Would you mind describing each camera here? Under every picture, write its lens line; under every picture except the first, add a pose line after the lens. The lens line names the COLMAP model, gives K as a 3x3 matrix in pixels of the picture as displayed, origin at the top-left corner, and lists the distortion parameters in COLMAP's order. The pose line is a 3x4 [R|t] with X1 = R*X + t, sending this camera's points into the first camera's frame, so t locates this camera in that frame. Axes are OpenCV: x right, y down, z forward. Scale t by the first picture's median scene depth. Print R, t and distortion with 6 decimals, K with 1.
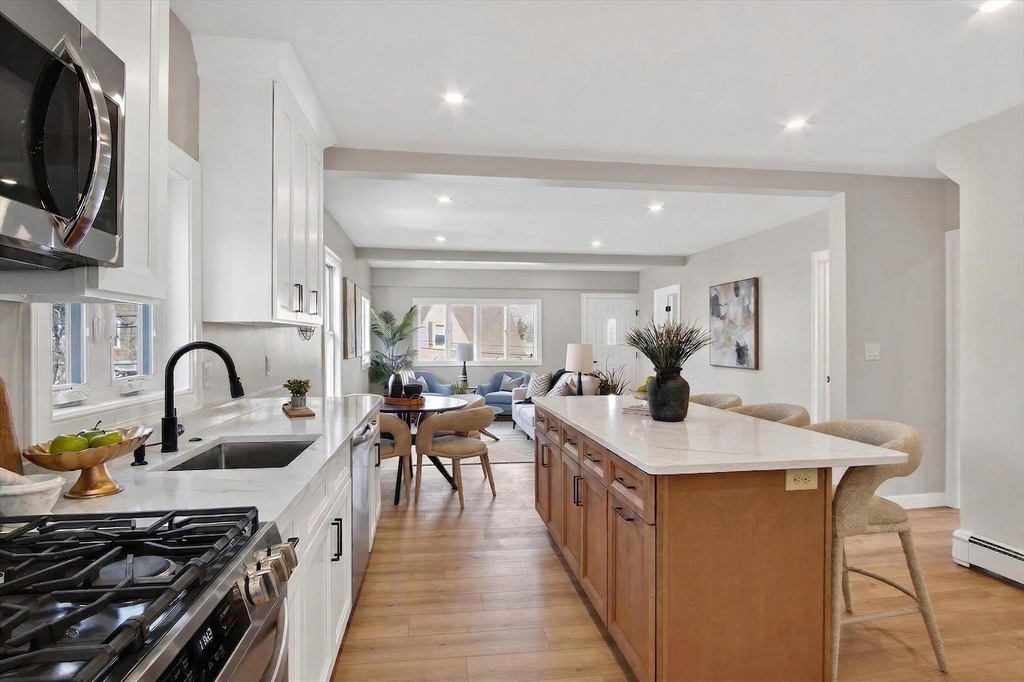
lens RADIAL K [[567.9, 0, 514.9], [0, 567.9, 352.3], [0, 0, 1]] dist [-0.021185, 0.006515]
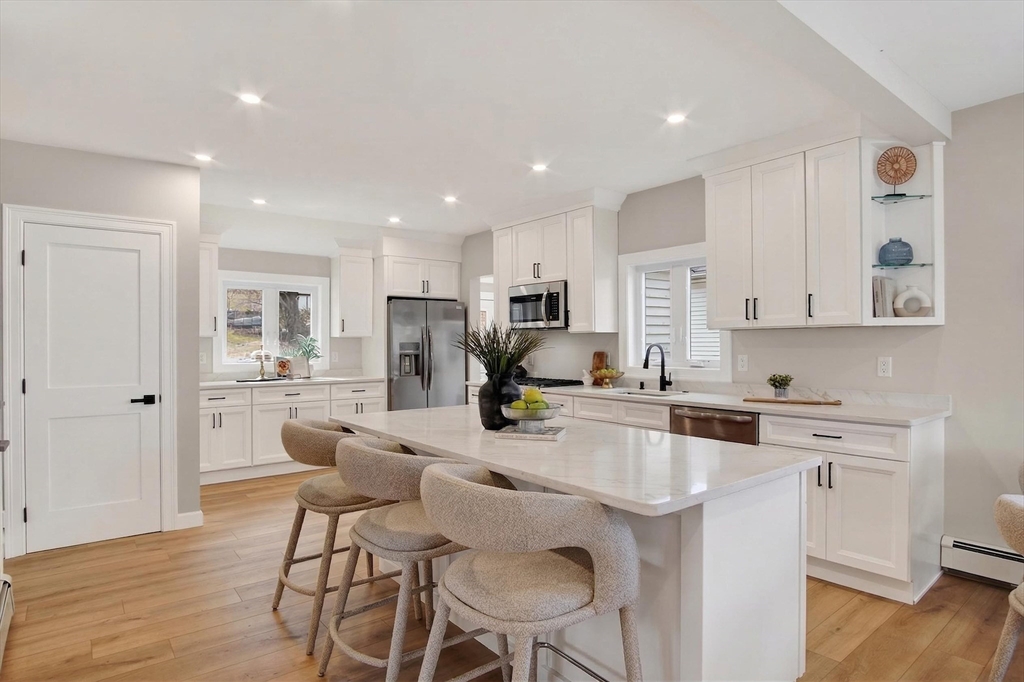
lens RADIAL K [[567.9, 0, 519.3], [0, 567.9, 345.2], [0, 0, 1]] dist [-0.021185, 0.006515]
pose [[-0.867371, 0.007147, -0.497611, 0.299948], [-0.004339, 0.999750, 0.021922, -0.016906], [0.497643, 0.021174, -0.867123, 0.768887]]
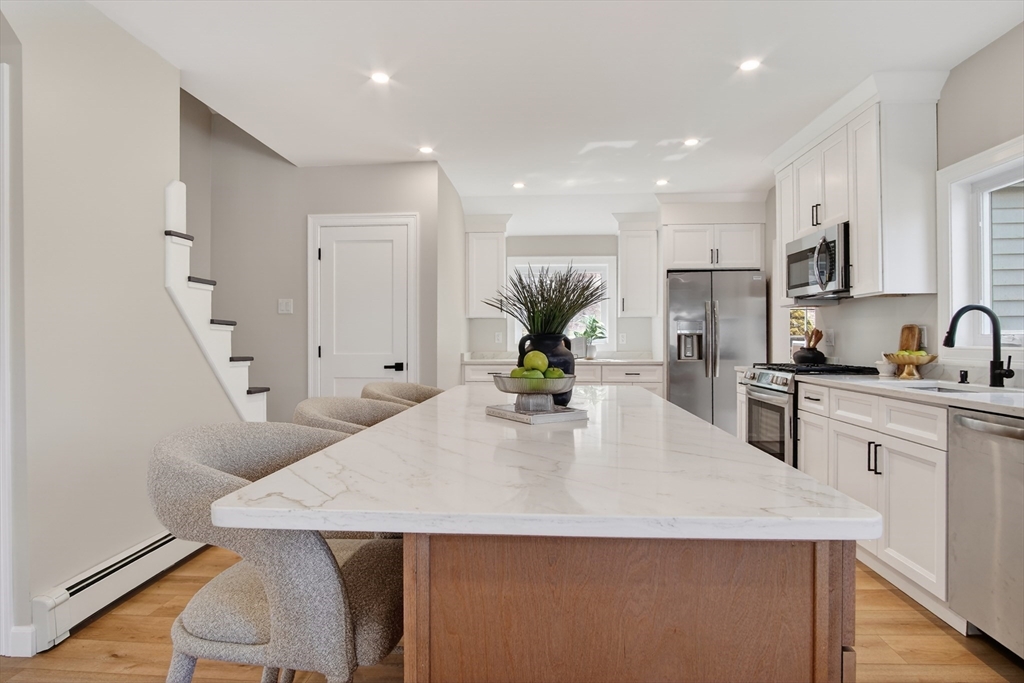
lens RADIAL K [[567.9, 0, 520.3], [0, 567.9, 336.3], [0, 0, 1]] dist [-0.021185, 0.006515]
pose [[-0.977518, 0.005401, 0.210783, 0.062070], [0.008397, 0.999876, 0.013324, 0.008203], [-0.210685, 0.014794, -0.977442, 0.717218]]
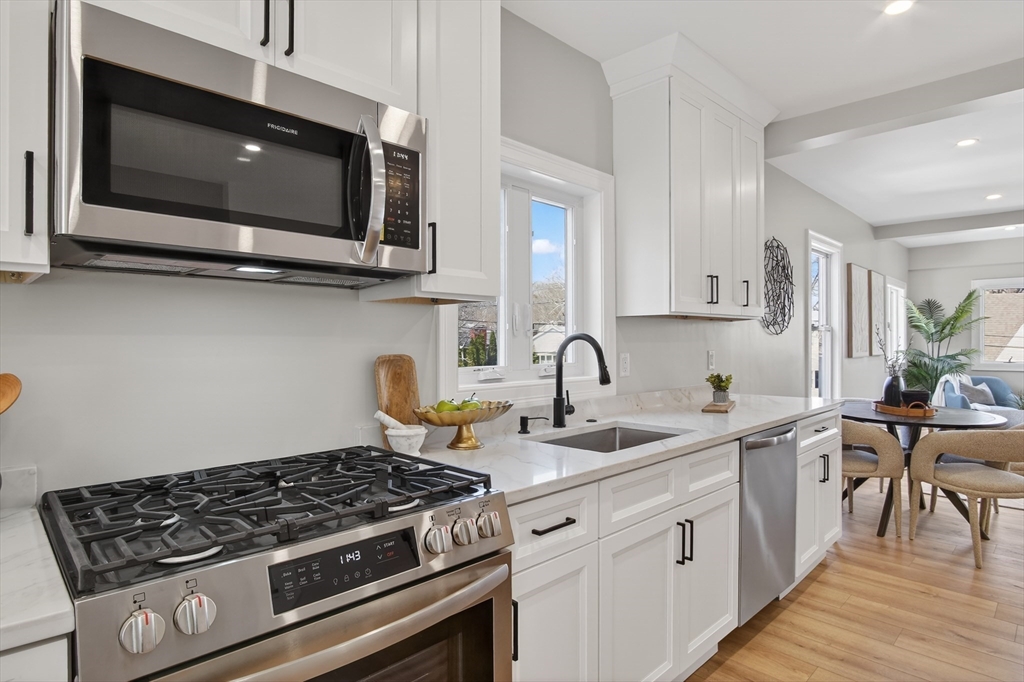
lens RADIAL K [[567.9, 0, 506.7], [0, 567.9, 344.3], [0, 0, 1]] dist [-0.021185, 0.006515]
pose [[0.593261, 0.003334, -0.805003, 0.079619], [-0.012602, 0.999907, -0.005147, 0.003185], [0.804912, 0.013198, 0.593248, 0.059256]]
